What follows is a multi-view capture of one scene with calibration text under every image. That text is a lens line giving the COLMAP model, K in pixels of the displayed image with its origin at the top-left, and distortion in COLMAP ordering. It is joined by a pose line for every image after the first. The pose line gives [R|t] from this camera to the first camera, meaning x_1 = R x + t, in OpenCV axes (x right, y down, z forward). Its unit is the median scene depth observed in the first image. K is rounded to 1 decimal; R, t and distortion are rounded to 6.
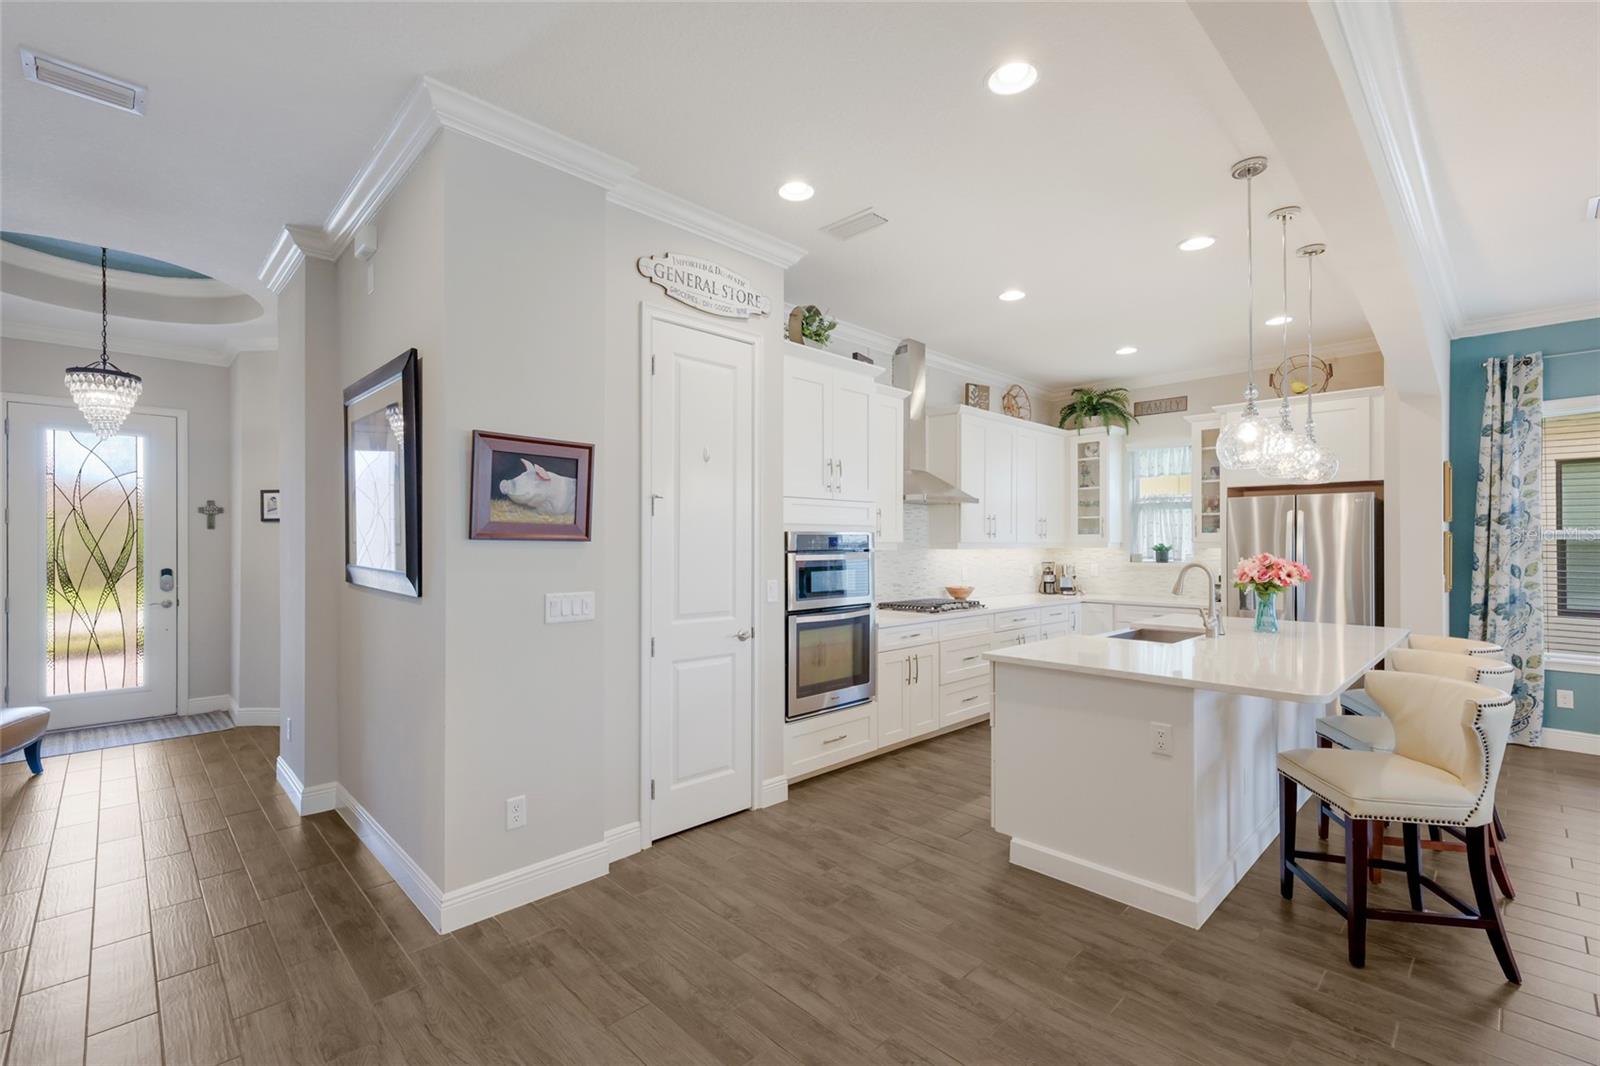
lens RADIAL K [[698.0, 0, 796.7], [0, 698.0, 540.1], [0, 0, 1]] dist [0.004805, -0.000225]
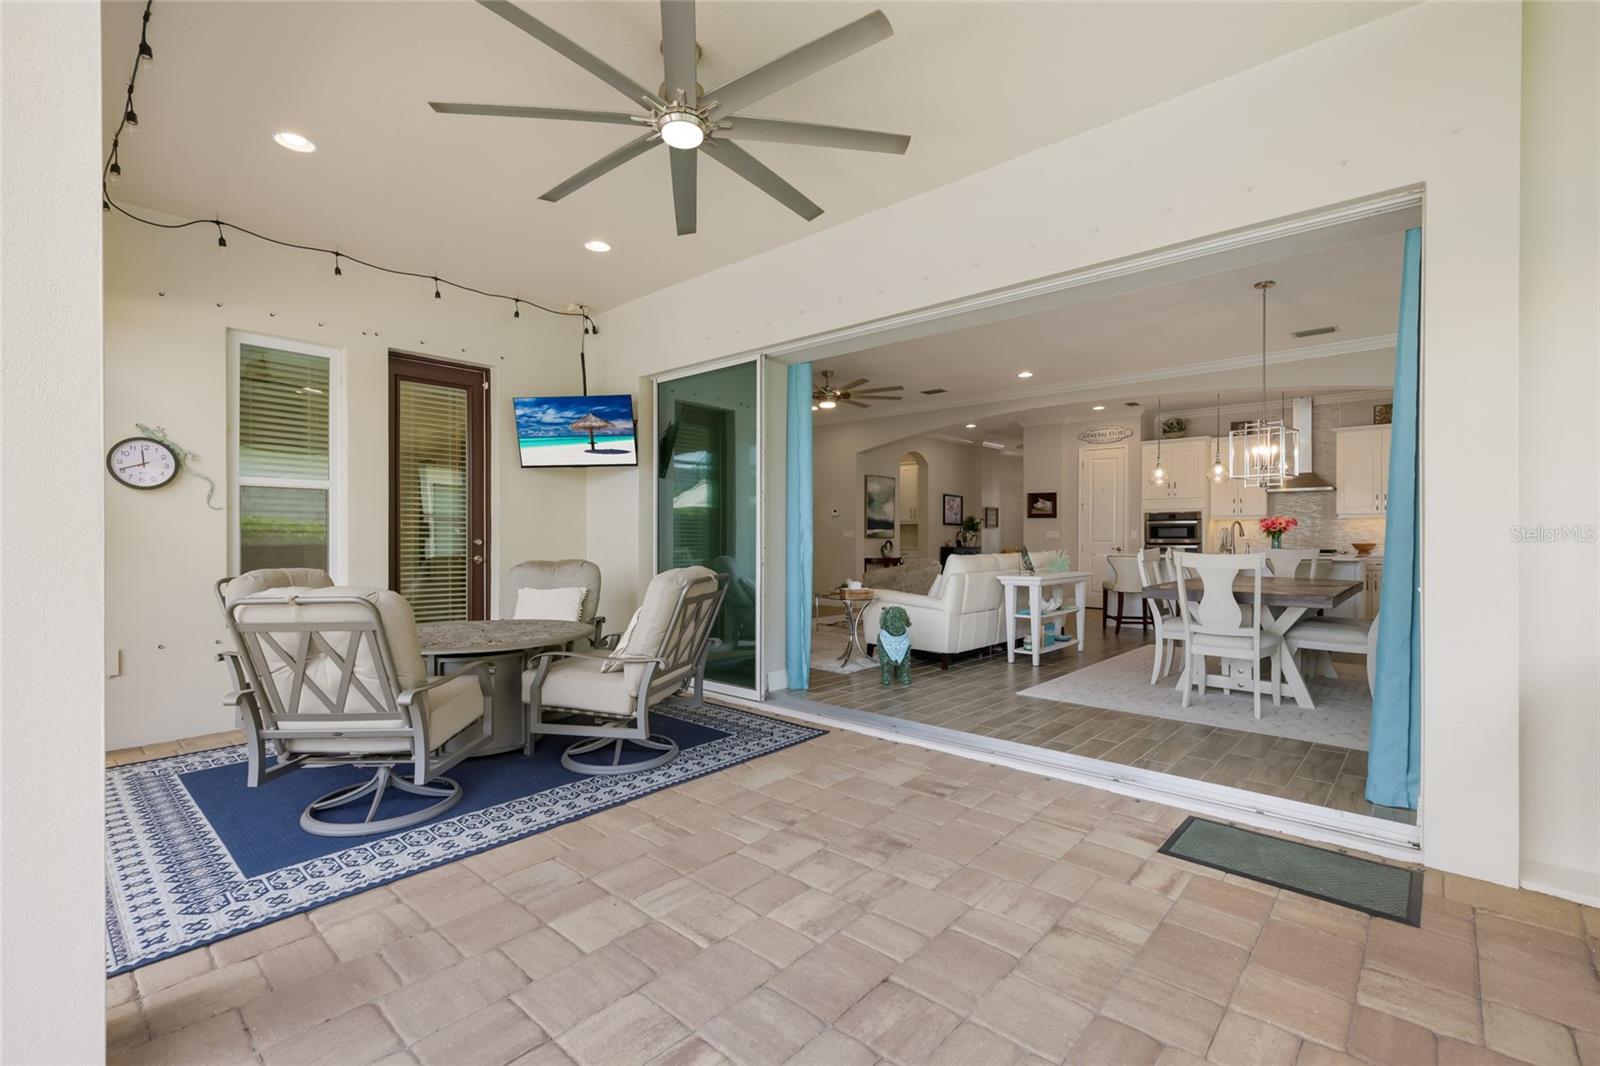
lens RADIAL K [[708.3, 0, 811.0], [0, 708.3, 531.4], [0, 0, 1]] dist [0.003619, 0.000120]
pose [[0.074020, -0.005092, -0.997244, 2.034666], [0.003229, 0.999983, -0.004866, 0.053720], [0.997252, -0.002860, 0.074036, -0.367148]]
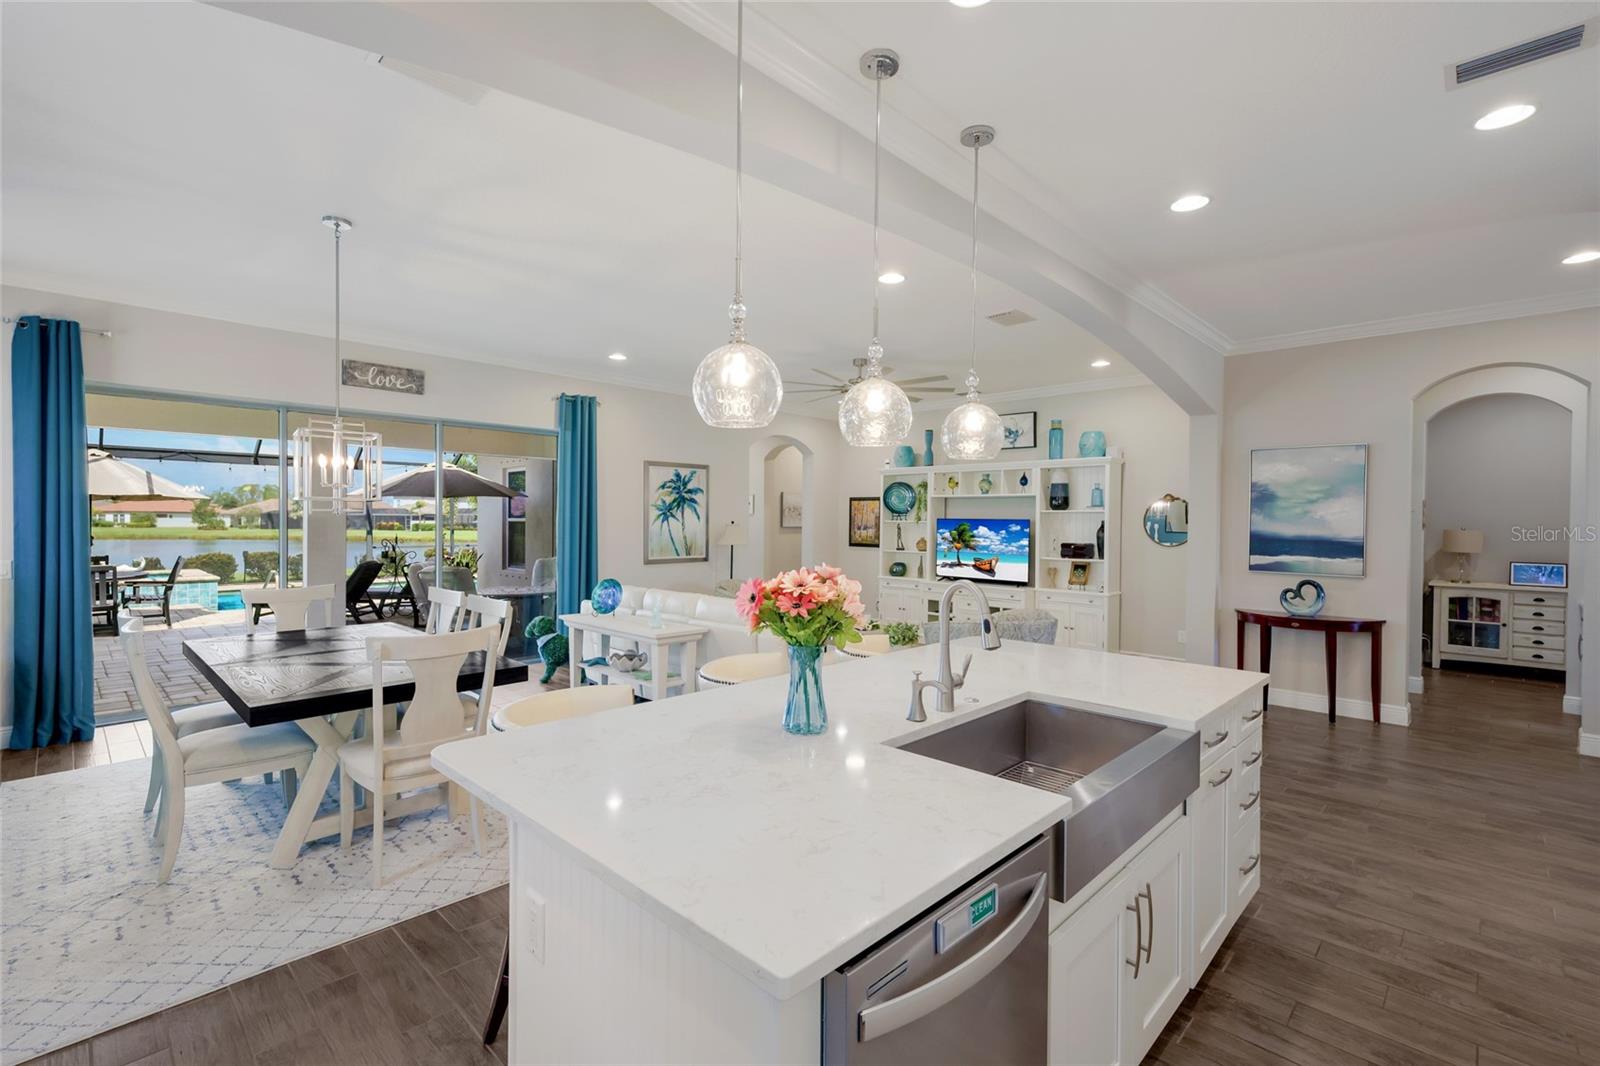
lens RADIAL K [[716.1, 0, 804.4], [0, 716.1, 528.8], [0, 0, 1]] dist [0.008795, -0.000009]
pose [[-0.999492, -0.006492, -0.031205, 0.539838], [-0.006709, 0.999954, 0.006856, -0.010252], [0.031160, 0.007062, -0.999489, 1.169666]]
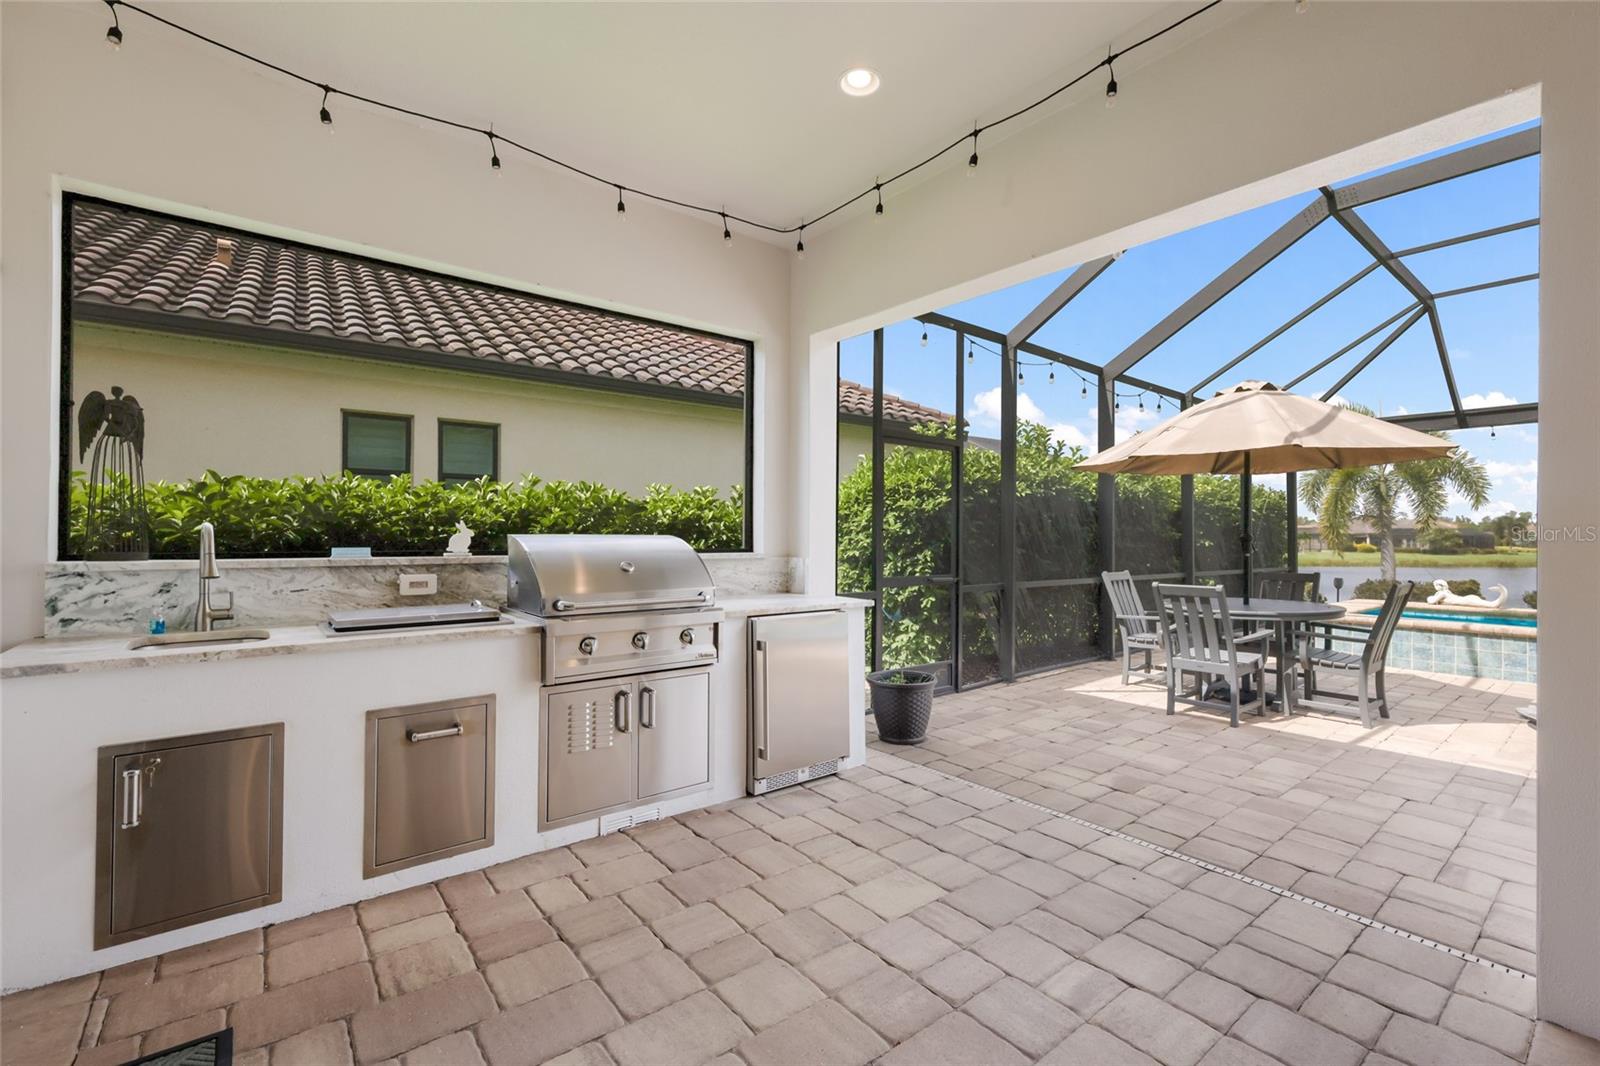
lens RADIAL K [[689.6, 0, 802.4], [0, 689.6, 529.6], [0, 0, 1]] dist [0.009787, 0.000101]
pose [[0.092083, 0.010777, 0.995693, 1.305744], [-0.012302, 0.999877, -0.009685, 0.046219], [-0.995675, -0.011358, 0.092204, -0.286388]]
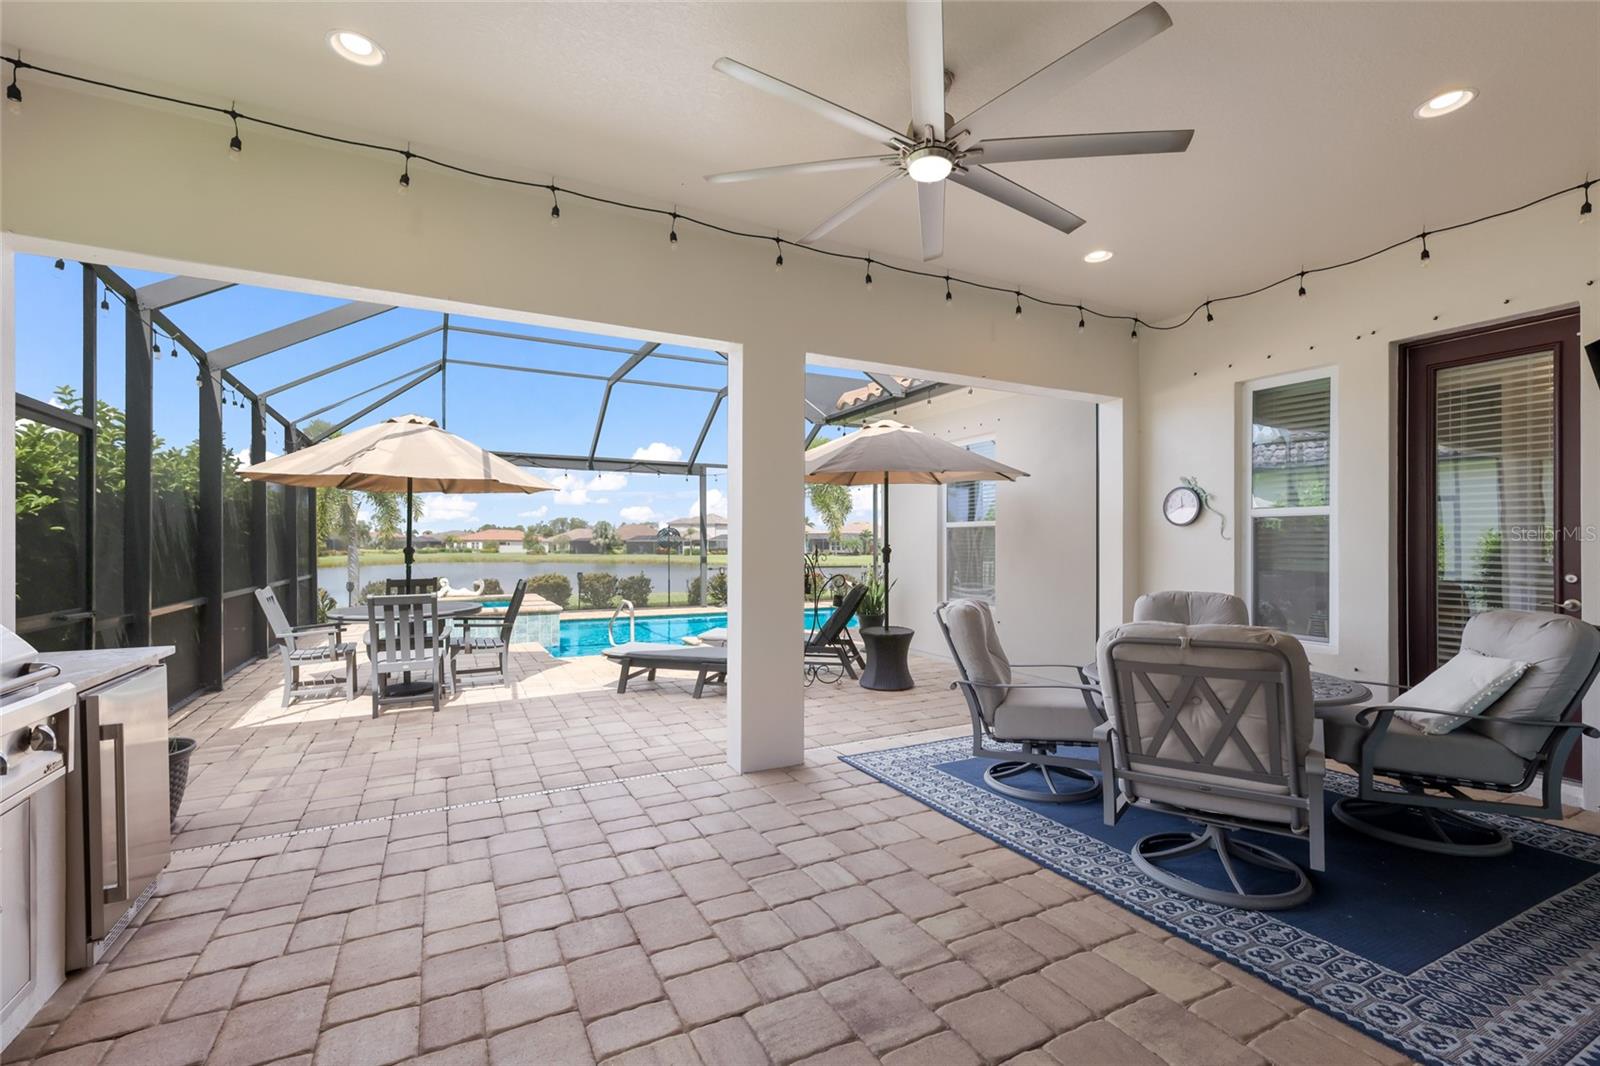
lens RADIAL K [[689.6, 0, 802.4], [0, 689.6, 529.6], [0, 0, 1]] dist [0.009787, 0.000101]
pose [[-0.958854, 0.005208, 0.283853, 1.417343], [-0.002553, 0.999633, -0.026967, 0.034854], [-0.283889, -0.026582, -0.958489, 0.114114]]
